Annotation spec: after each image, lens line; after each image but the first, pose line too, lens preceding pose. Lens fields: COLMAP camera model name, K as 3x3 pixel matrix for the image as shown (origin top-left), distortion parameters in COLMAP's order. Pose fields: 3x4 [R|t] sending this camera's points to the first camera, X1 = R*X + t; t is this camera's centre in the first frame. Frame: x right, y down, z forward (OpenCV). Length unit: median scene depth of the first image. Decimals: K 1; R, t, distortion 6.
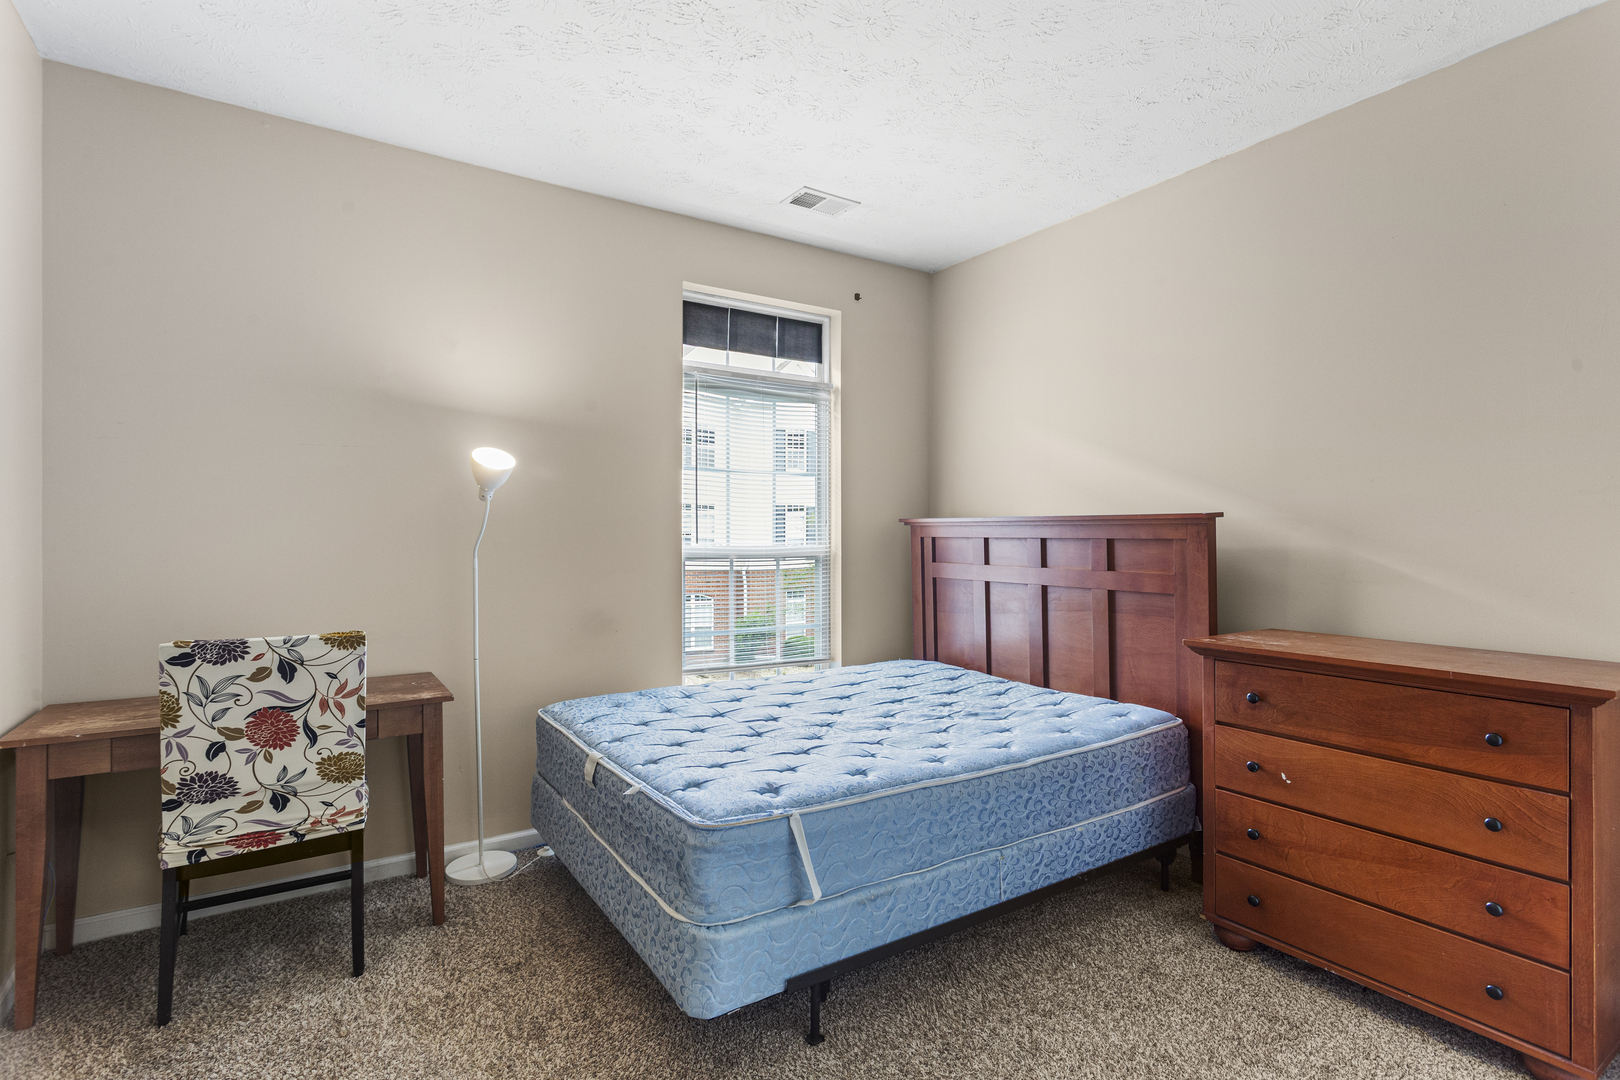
lens RADIAL K [[793.9, 0, 805.5], [0, 793.9, 528.3], [0, 0, 1]] dist [0.001901, 0.000262]
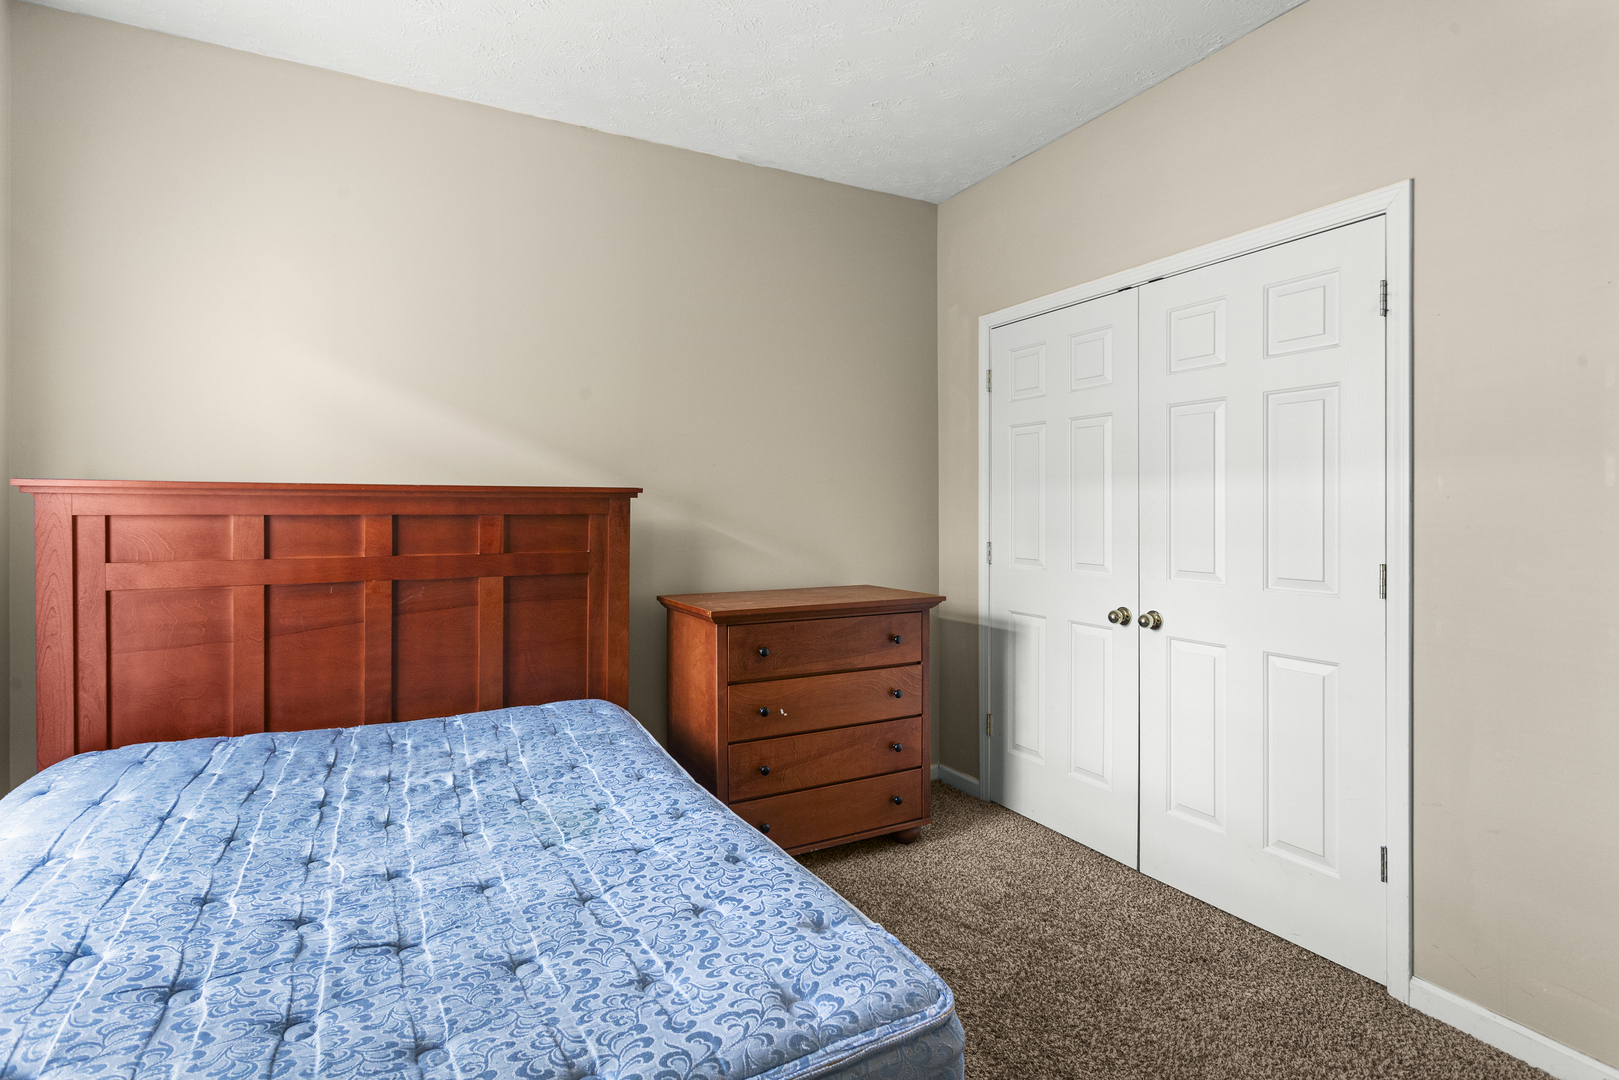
lens RADIAL K [[793.9, 0, 810.4], [0, 793.9, 504.2], [0, 0, 1]] dist [0.001163, 0.000201]
pose [[0.079956, 0.003751, 0.996791, -0.450931], [-0.008926, 0.999956, -0.003047, 0.001695], [-0.996758, -0.008654, 0.079986, 0.656938]]
